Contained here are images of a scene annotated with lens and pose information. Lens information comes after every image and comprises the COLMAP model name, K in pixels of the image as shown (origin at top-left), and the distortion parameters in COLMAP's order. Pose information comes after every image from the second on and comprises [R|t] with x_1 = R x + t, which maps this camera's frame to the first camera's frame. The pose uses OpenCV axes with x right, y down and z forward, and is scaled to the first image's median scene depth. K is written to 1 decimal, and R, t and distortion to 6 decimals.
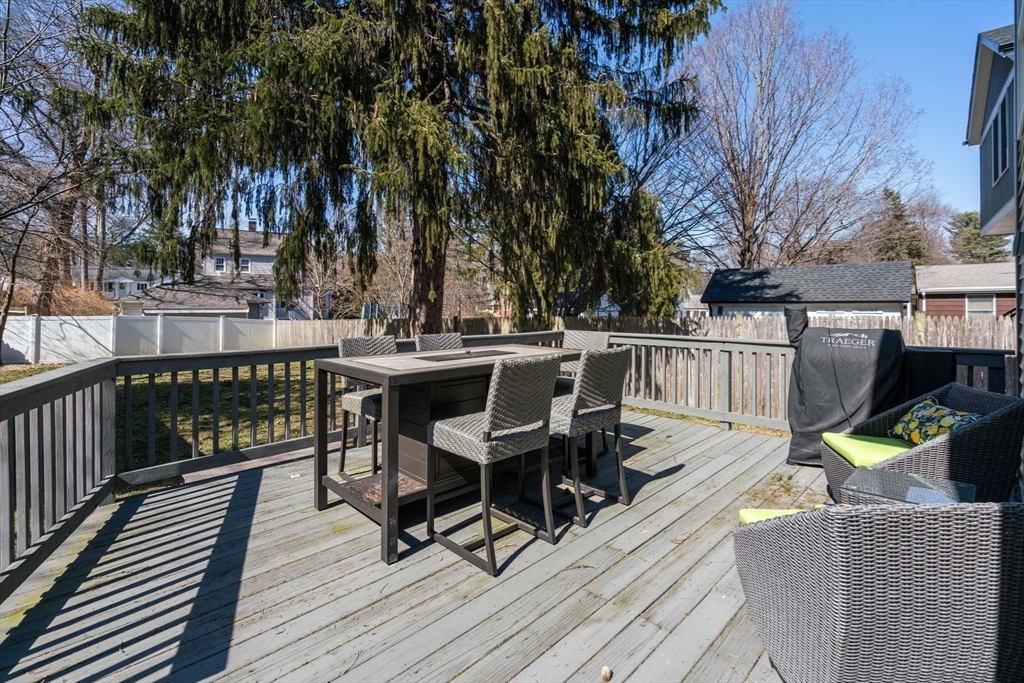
lens RADIAL K [[470.9, 0, 537.3], [0, 470.9, 304.8], [0, 0, 1]] dist [-0.012345, 0.002373]
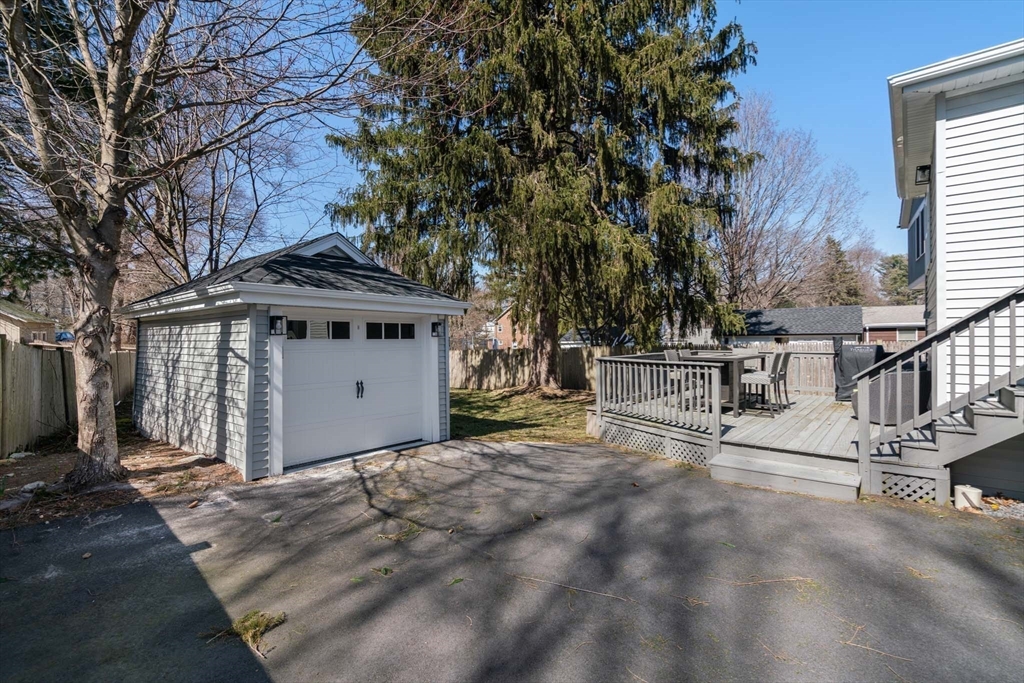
lens RADIAL K [[470.9, 0, 510.4], [0, 470.9, 342.9], [0, 0, 1]] dist [-0.012345, 0.002373]
pose [[0.998164, -0.007767, 0.060063, -0.319075], [0.007295, 0.999941, 0.008080, 0.001809], [-0.060122, -0.007627, 0.998162, -0.323511]]
